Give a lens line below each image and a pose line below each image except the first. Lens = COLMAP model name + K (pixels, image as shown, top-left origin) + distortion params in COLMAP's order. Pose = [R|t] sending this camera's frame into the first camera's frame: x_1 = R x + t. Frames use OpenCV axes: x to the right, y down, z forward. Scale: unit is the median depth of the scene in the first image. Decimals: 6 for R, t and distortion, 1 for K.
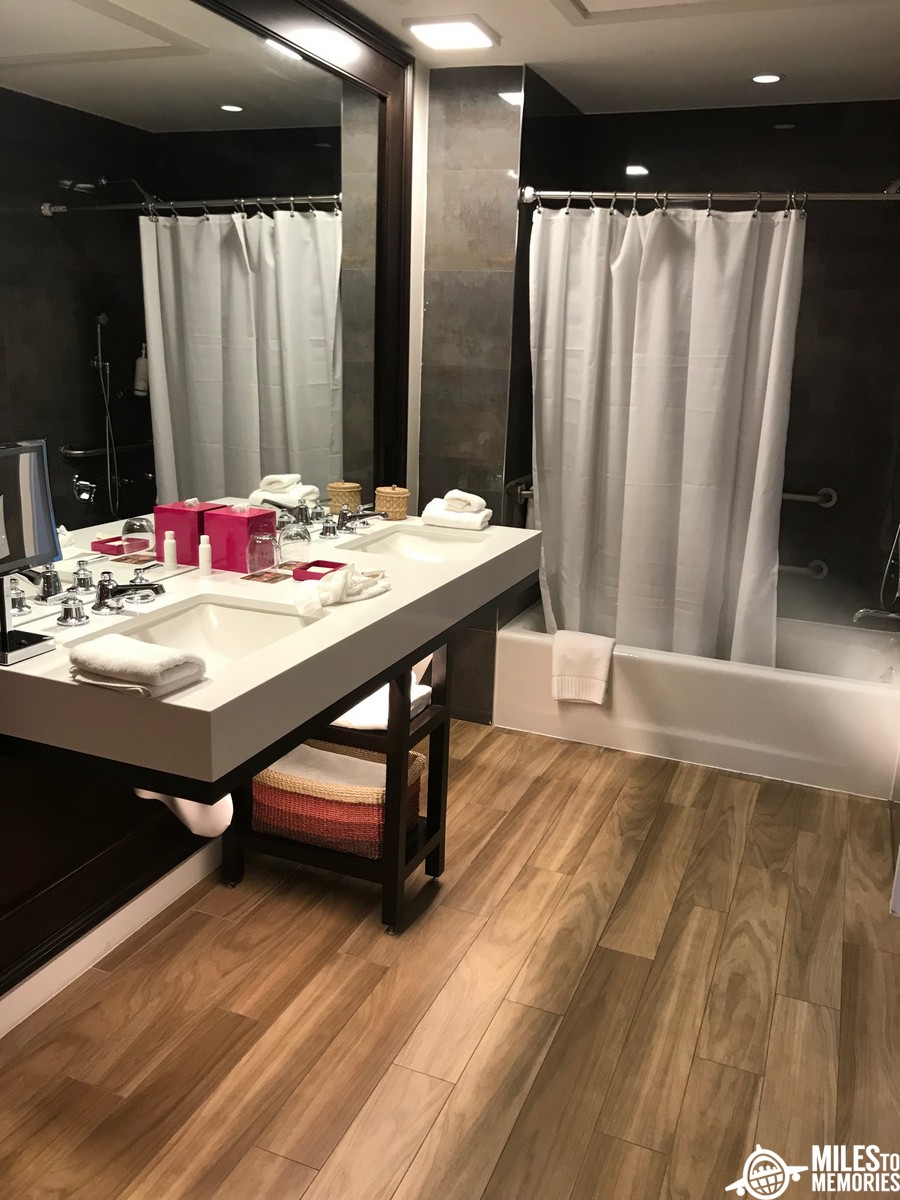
lens RADIAL K [[994.9, 0, 455.6], [0, 994.9, 608.9], [0, 0, 1]] dist [0.026214, -0.036461]
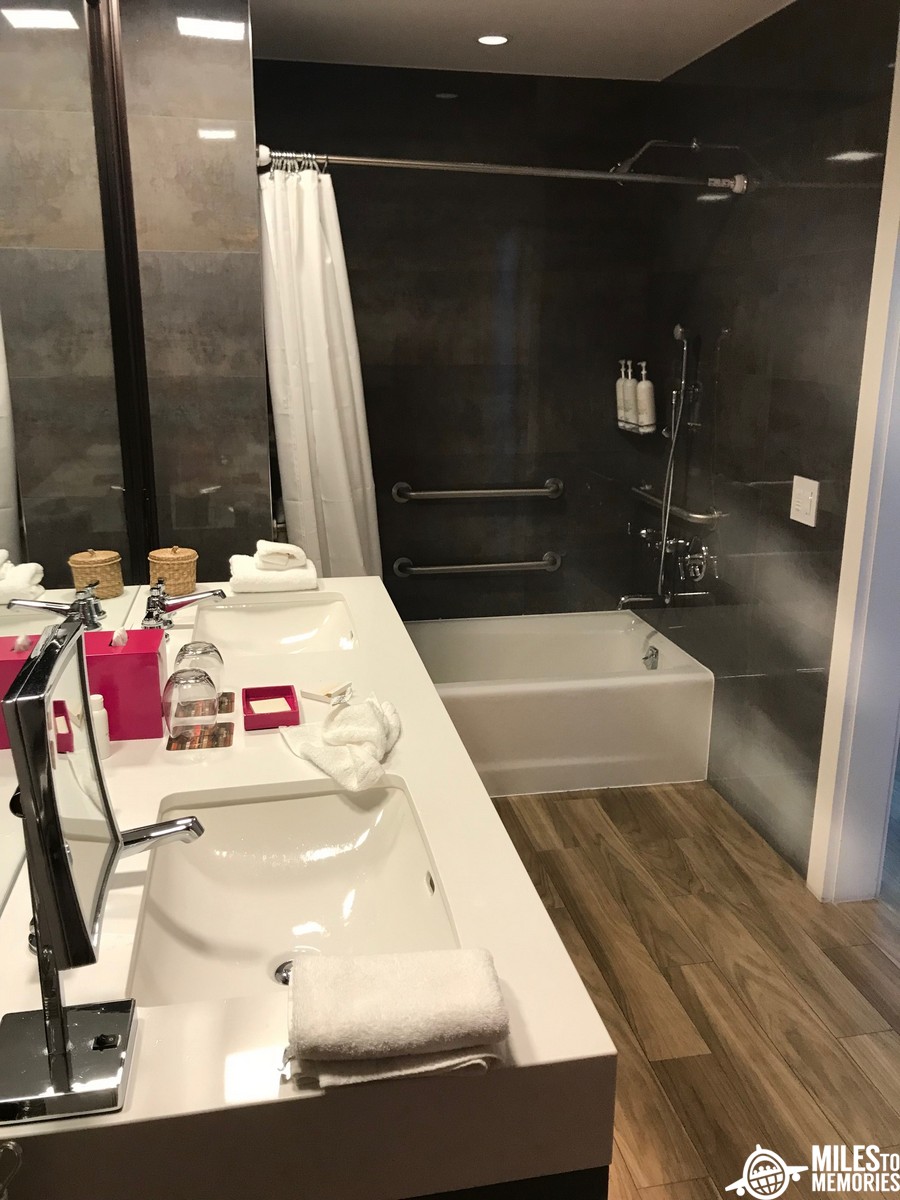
lens RADIAL K [[994.9, 0, 449.8], [0, 994.9, 596.5], [0, 0, 1]] dist [0.026214, -0.036461]
pose [[0.833556, -0.176449, 0.523498, -0.288426], [0.168413, 0.983676, 0.063396, -0.102434], [-0.526139, 0.035320, 0.849665, 0.277862]]
